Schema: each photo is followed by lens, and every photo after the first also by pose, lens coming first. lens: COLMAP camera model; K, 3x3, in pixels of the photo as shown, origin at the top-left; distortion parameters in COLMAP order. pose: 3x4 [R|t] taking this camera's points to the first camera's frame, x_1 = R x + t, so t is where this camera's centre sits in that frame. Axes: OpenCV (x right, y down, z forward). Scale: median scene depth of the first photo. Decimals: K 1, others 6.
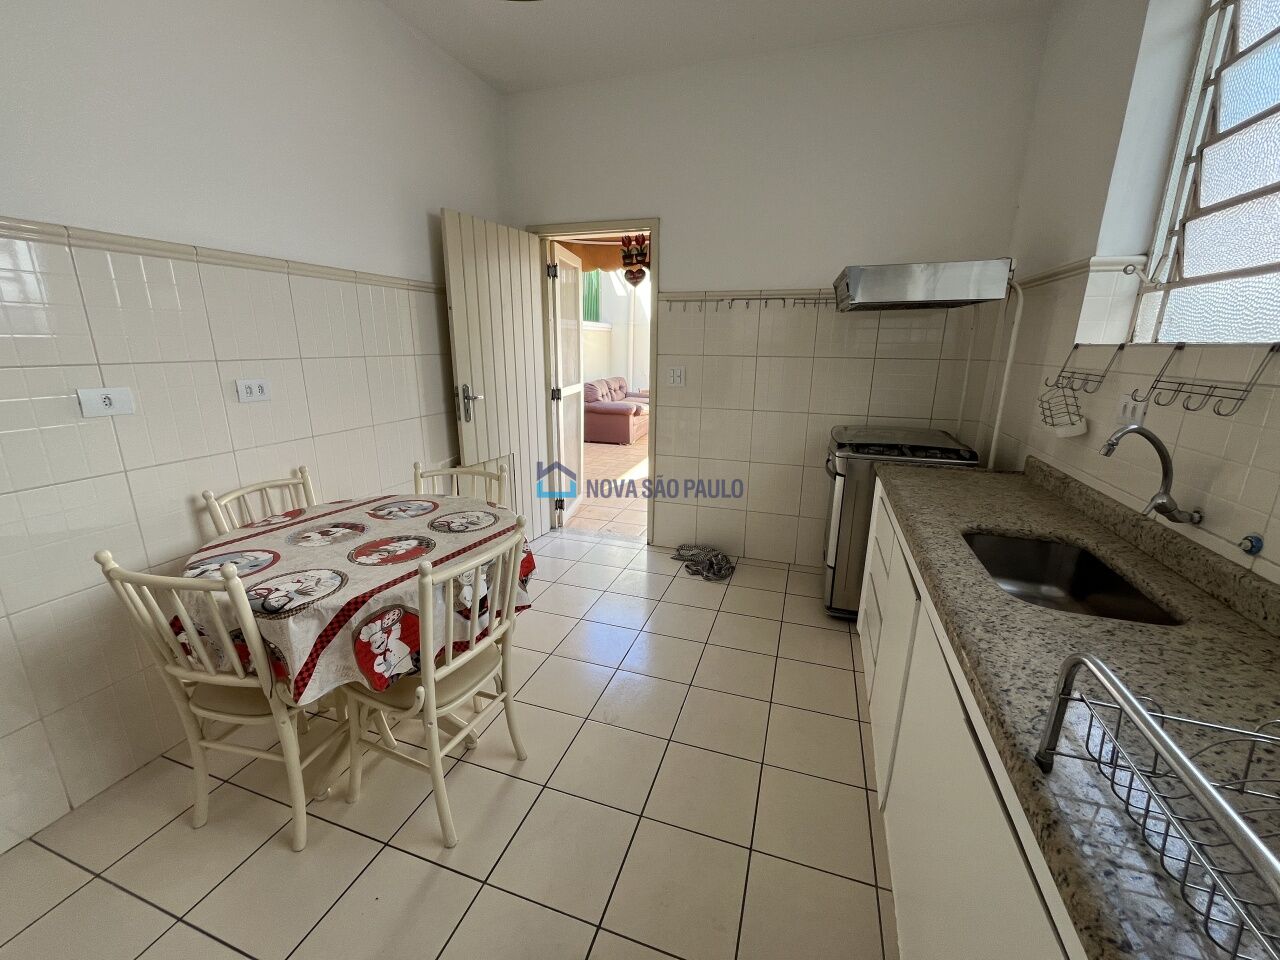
lens RADIAL K [[518.2, 0, 637.7], [0, 518.2, 478.1], [0, 0, 1]] dist [-0.001782, -0.000764]
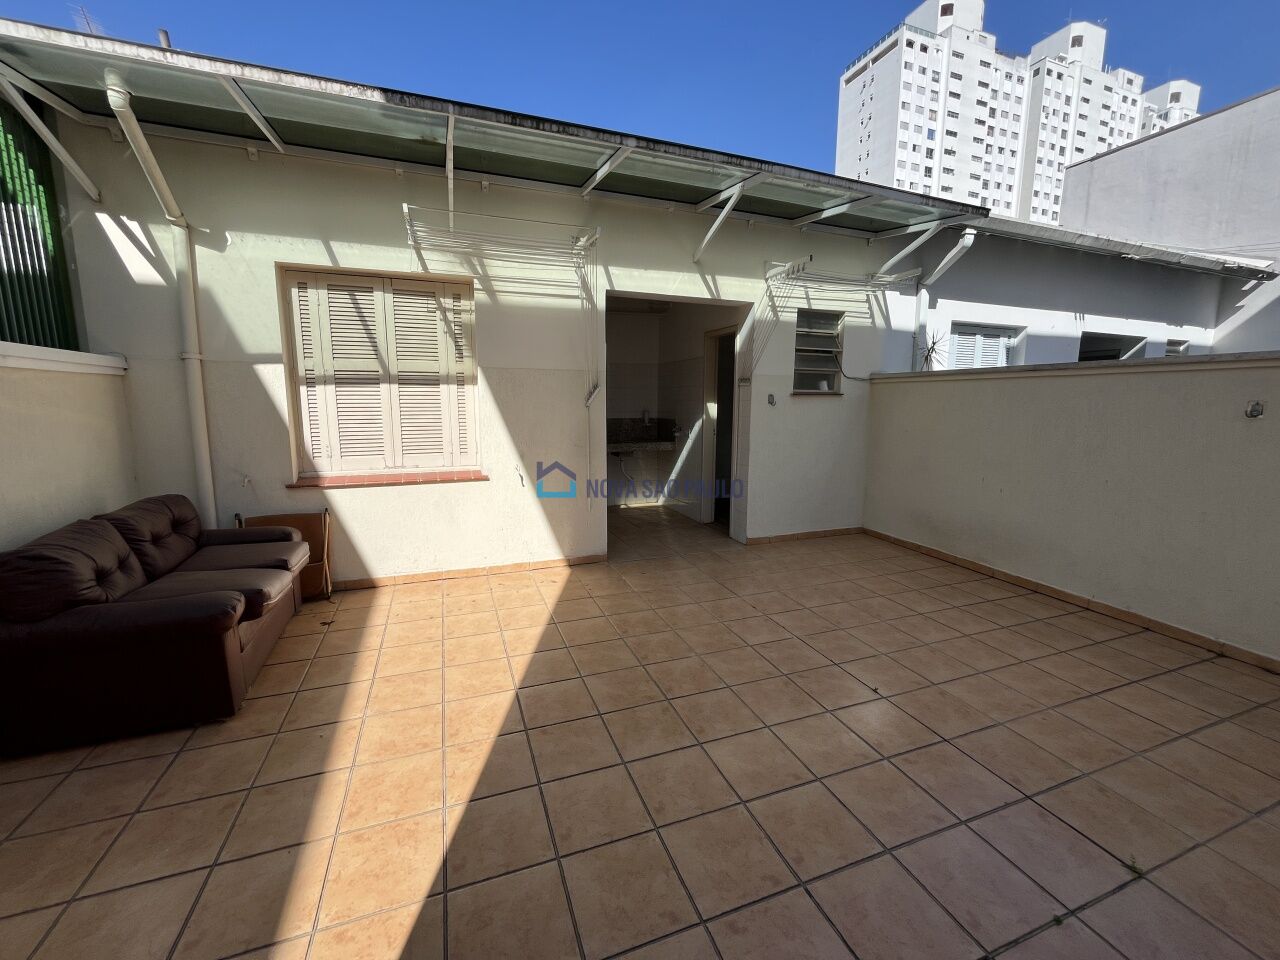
lens RADIAL K [[518.2, 0, 637.7], [0, 518.2, 478.1], [0, 0, 1]] dist [-0.001782, -0.000764]
pose [[0.773185, -0.105521, 0.625340, -0.026363], [0.164408, 0.985700, -0.036949, -0.612451], [-0.612499, 0.131380, 0.779477, 2.204869]]
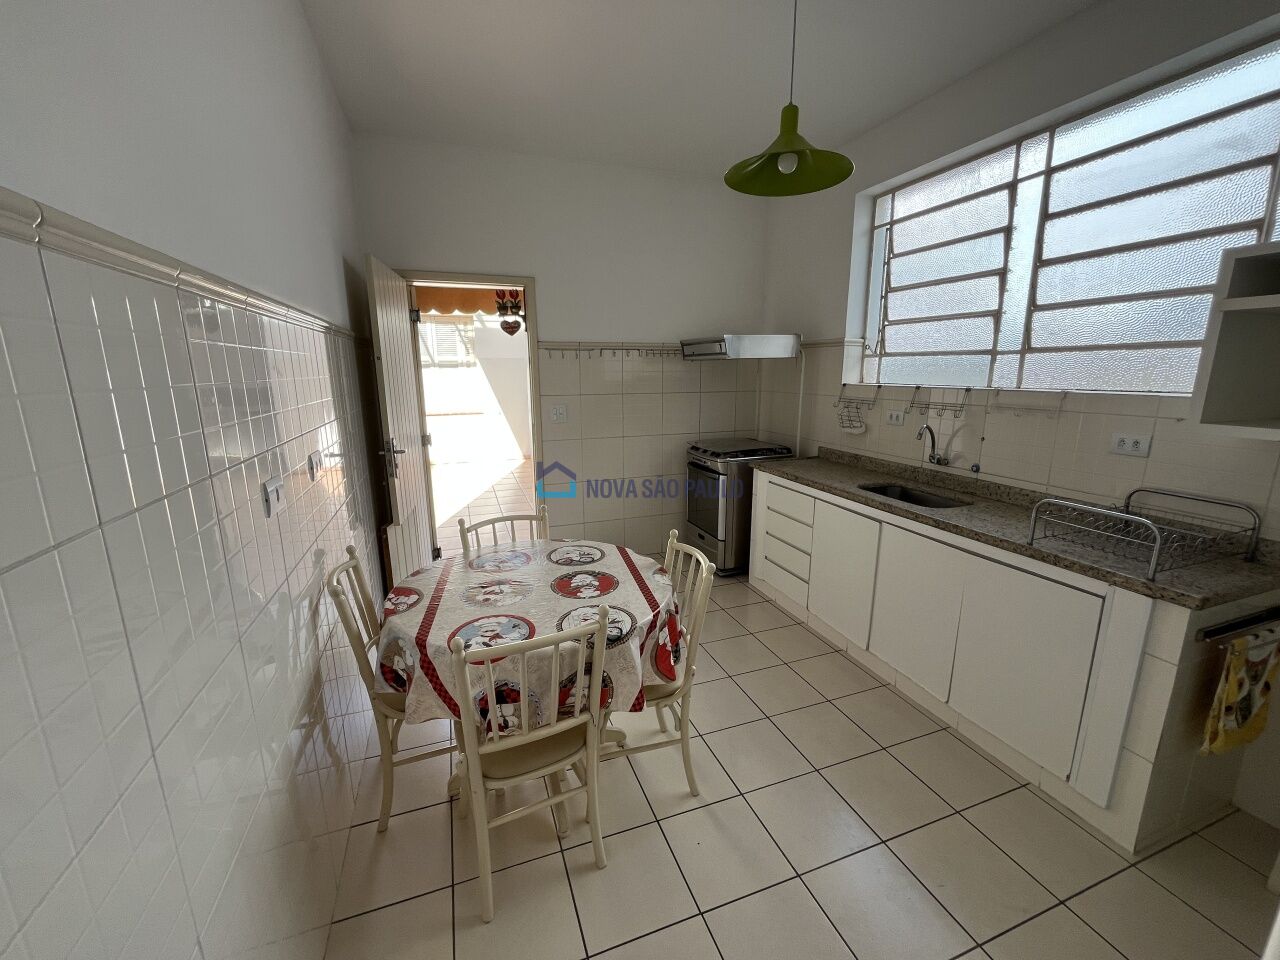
lens RADIAL K [[518.2, 0, 637.7], [0, 518.2, 478.1], [0, 0, 1]] dist [-0.001782, -0.000764]
pose [[0.779239, -0.141516, 0.610540, -0.911776], [0.169472, 0.985460, 0.012119, -0.074113], [-0.603378, 0.094026, 0.791893, 0.006909]]
